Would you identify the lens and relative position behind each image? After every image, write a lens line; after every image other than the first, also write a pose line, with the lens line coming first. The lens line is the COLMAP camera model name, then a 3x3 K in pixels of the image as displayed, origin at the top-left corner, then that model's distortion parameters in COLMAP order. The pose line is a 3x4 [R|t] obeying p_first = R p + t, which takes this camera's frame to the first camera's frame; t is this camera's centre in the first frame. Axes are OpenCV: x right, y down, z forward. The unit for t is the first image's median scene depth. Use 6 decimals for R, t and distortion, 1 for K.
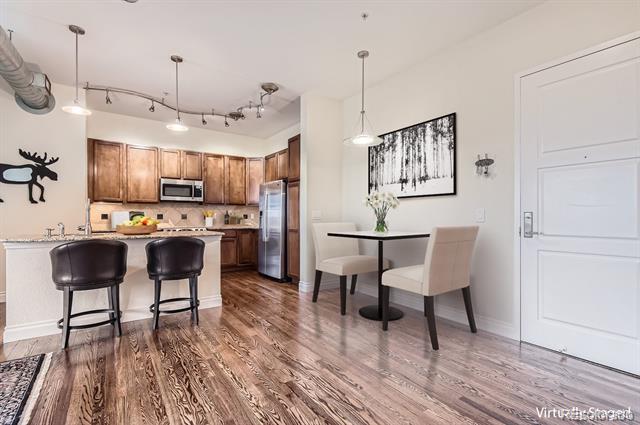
lens RADIAL K [[296.9, 0, 305.2], [0, 296.9, 216.4], [0, 0, 1]] dist [-0.000590, -0.000260]
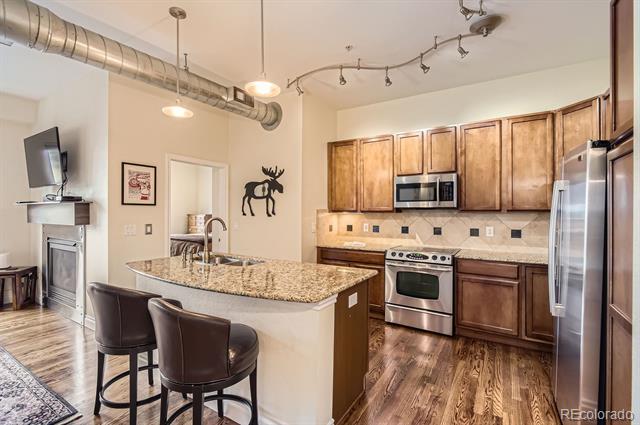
lens RADIAL K [[296.9, 0, 318.9], [0, 296.9, 213.9], [0, 0, 1]] dist [-0.000590, -0.000260]
pose [[0.431409, 0.001308, -0.902156, 0.096724], [0.001236, 0.999997, 0.002041, -0.055991], [0.902156, -0.001996, 0.431406, 0.711249]]
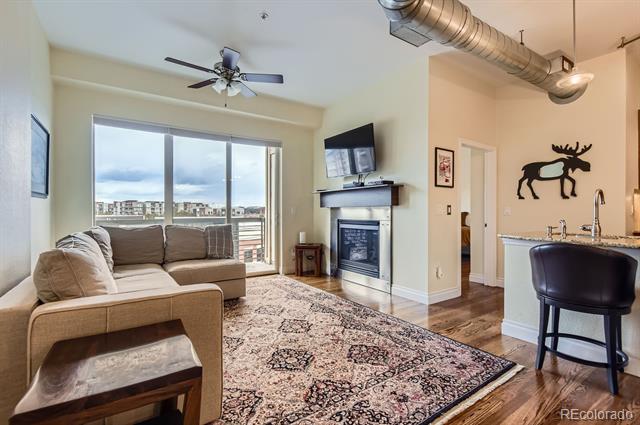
lens RADIAL K [[296.9, 0, 323.1], [0, 296.9, 213.5], [0, 0, 1]] dist [-0.000590, -0.000260]
pose [[0.026827, 0.001902, -0.999638, 0.007745], [0.001385, 0.999997, 0.001939, 0.000312], [0.999639, -0.001437, 0.026825, 0.205565]]
